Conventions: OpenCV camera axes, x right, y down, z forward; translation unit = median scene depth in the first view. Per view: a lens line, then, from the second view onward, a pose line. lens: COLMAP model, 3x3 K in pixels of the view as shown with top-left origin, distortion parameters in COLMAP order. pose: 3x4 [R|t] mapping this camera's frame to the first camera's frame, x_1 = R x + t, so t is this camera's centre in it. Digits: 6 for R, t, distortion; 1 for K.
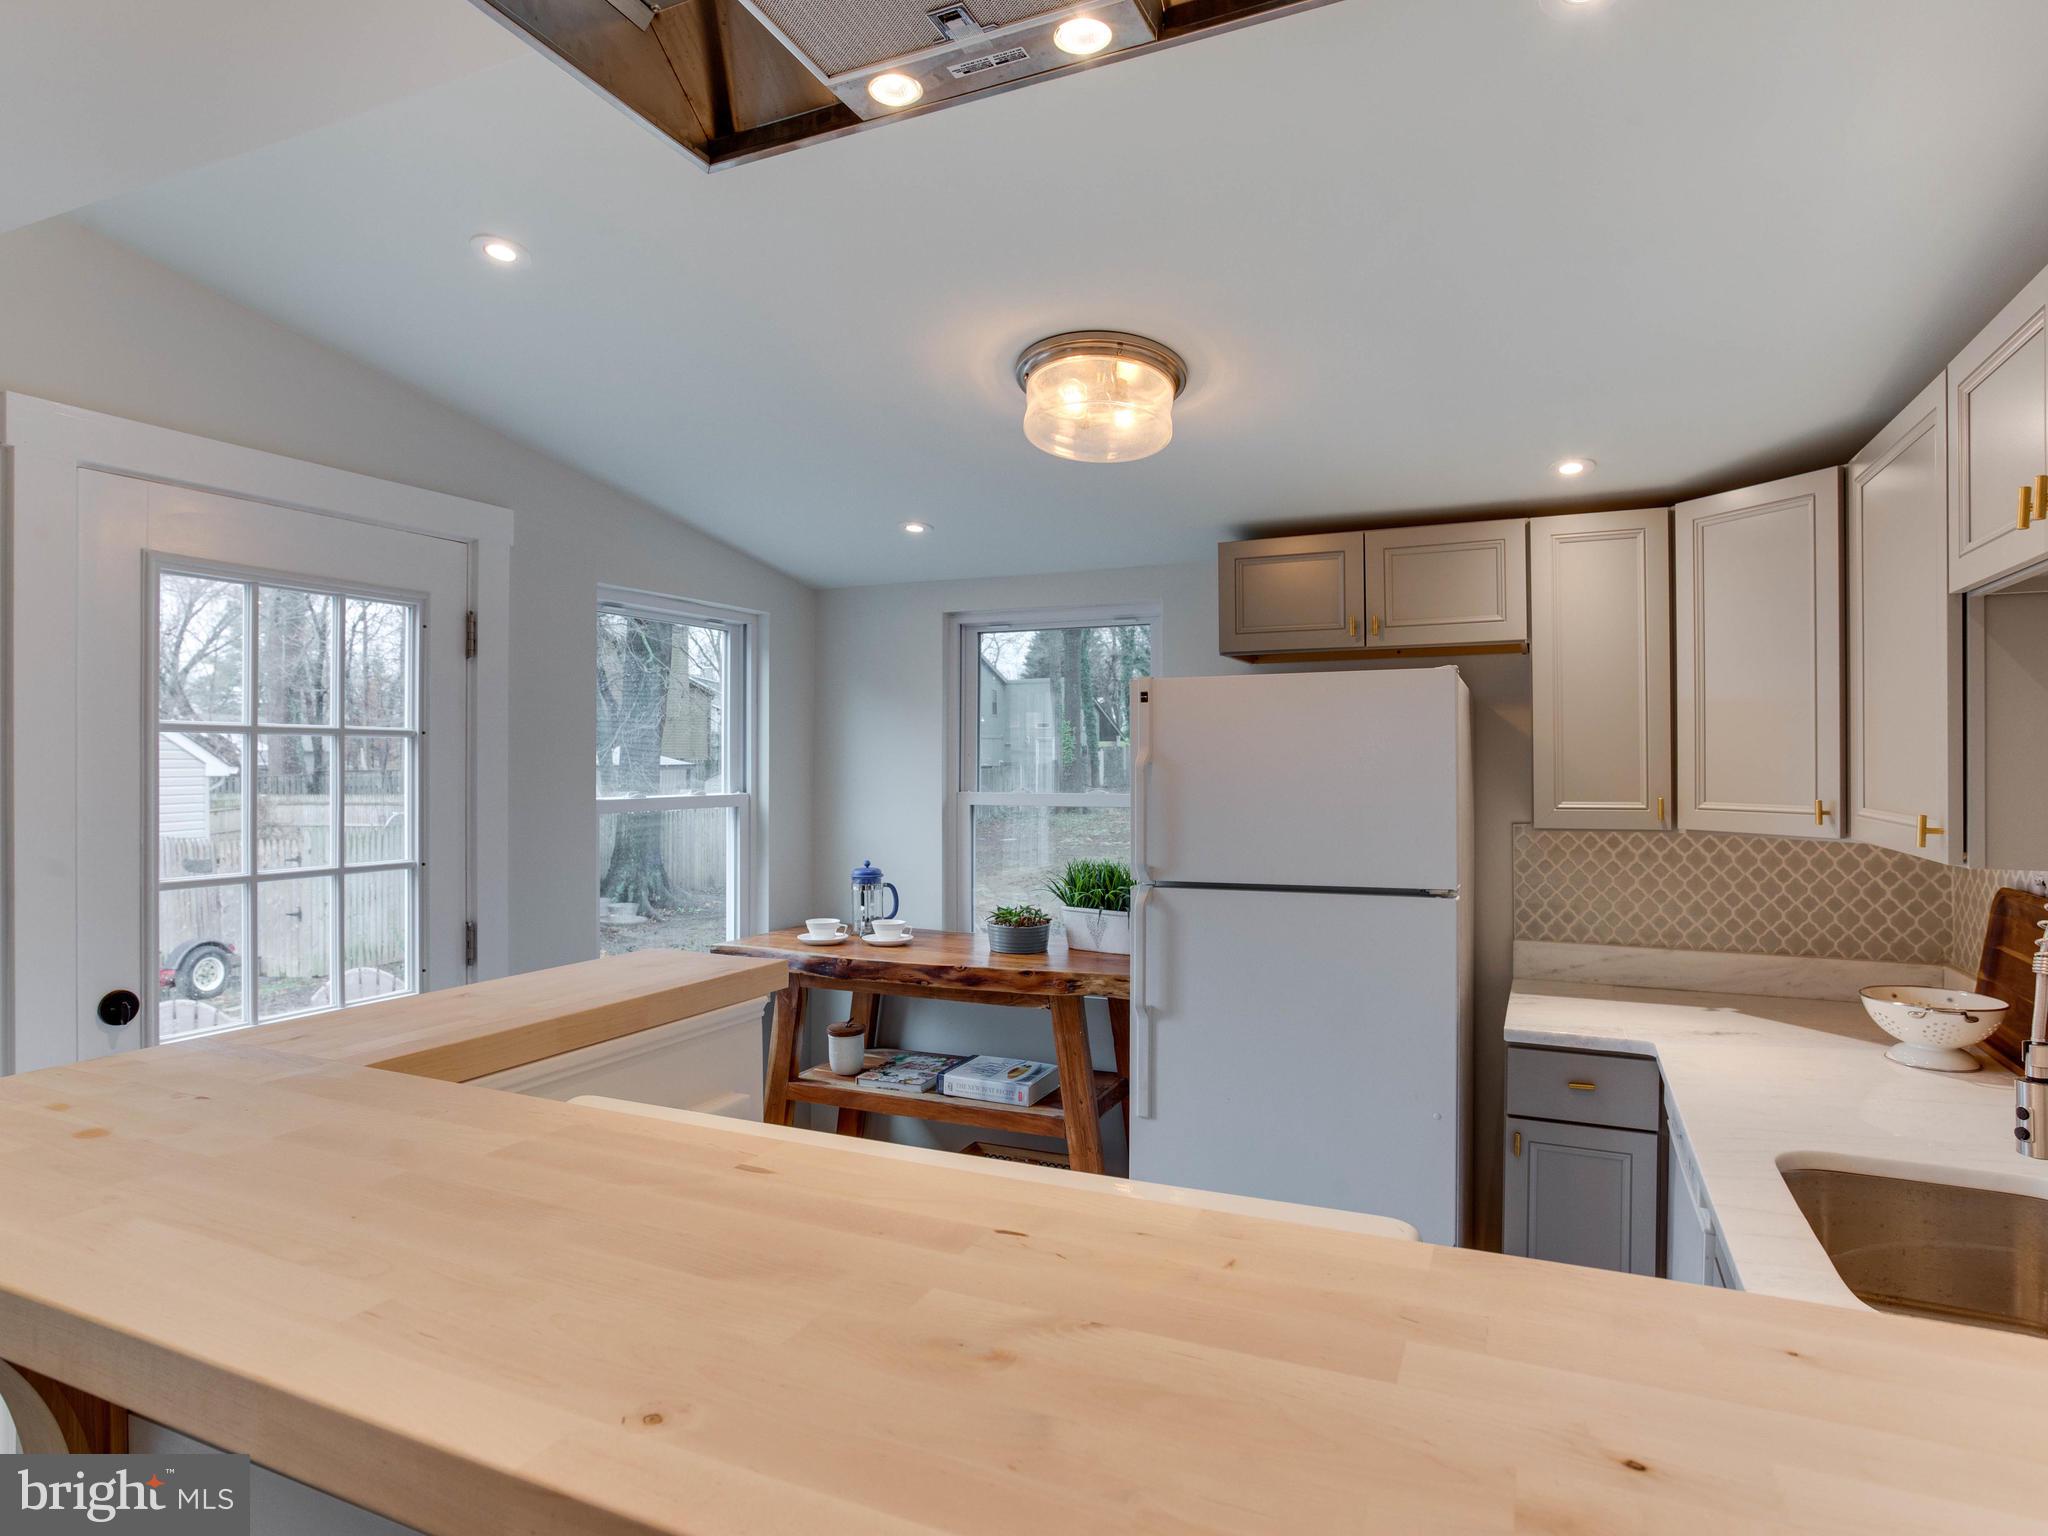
lens RADIAL K [[1163.6, 0, 1026.0], [0, 1163.6, 754.1], [0, 0, 1]] dist [0.007856, 0.001776]
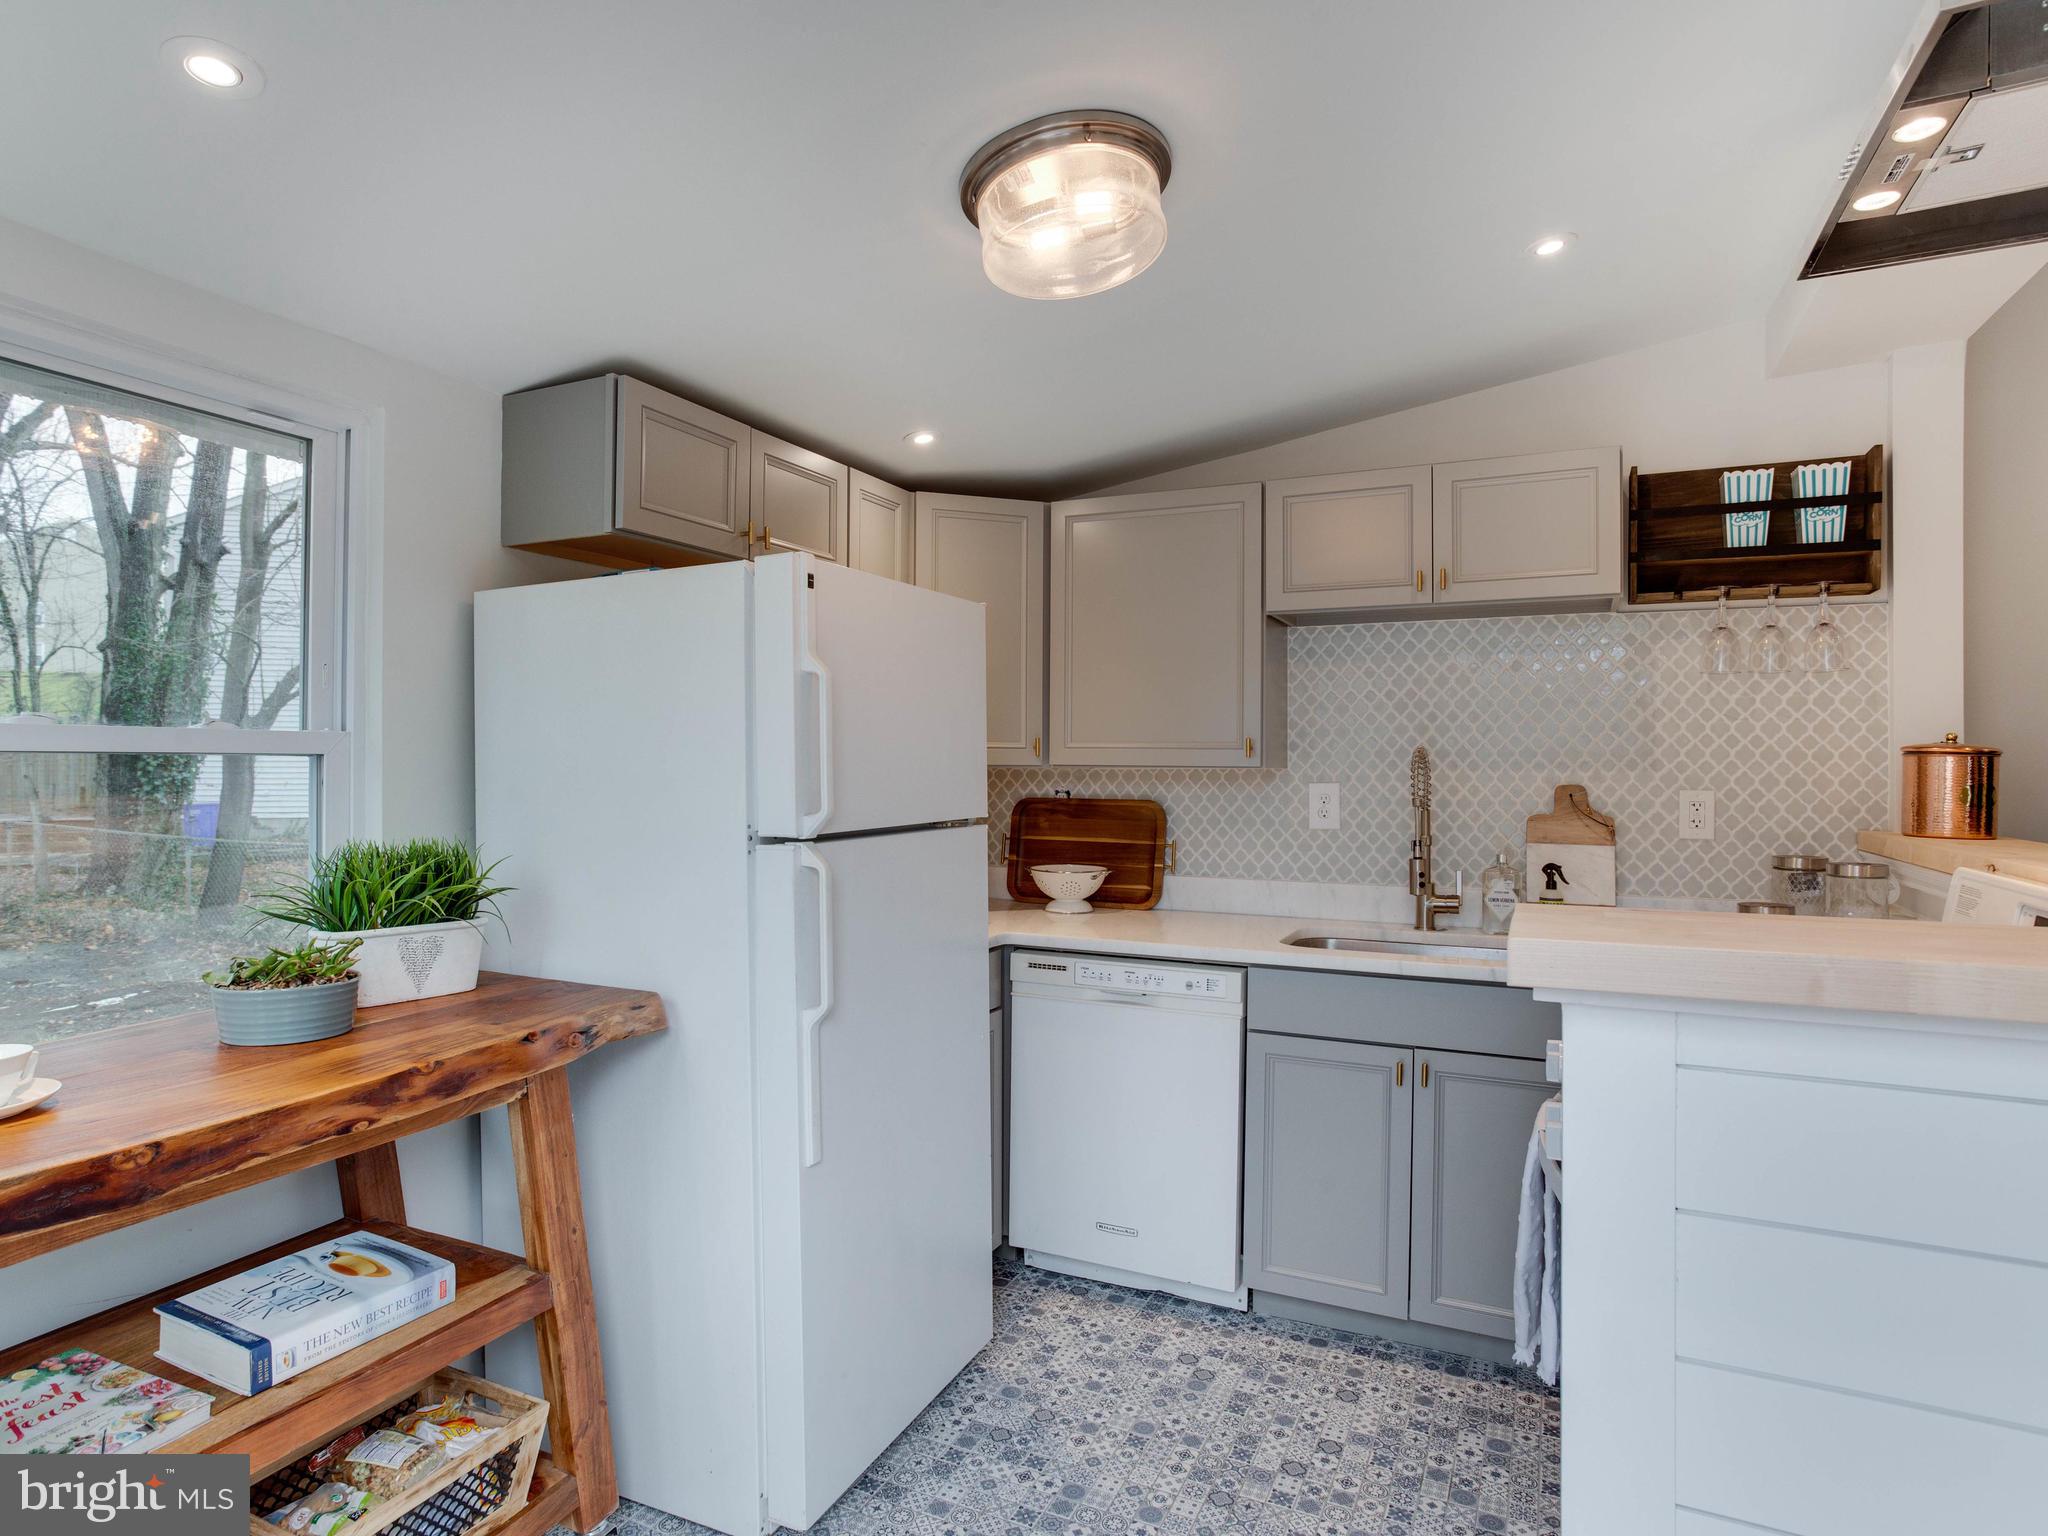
lens RADIAL K [[1163.6, 0, 1024.8], [0, 1163.6, 764.8], [0, 0, 1]] dist [0.007856, 0.001776]
pose [[0.006391, 0.001982, 0.999978, -0.539438], [-0.017429, 0.999846, -0.001870, 0.055487], [-0.999828, -0.017416, 0.006425, 0.753311]]
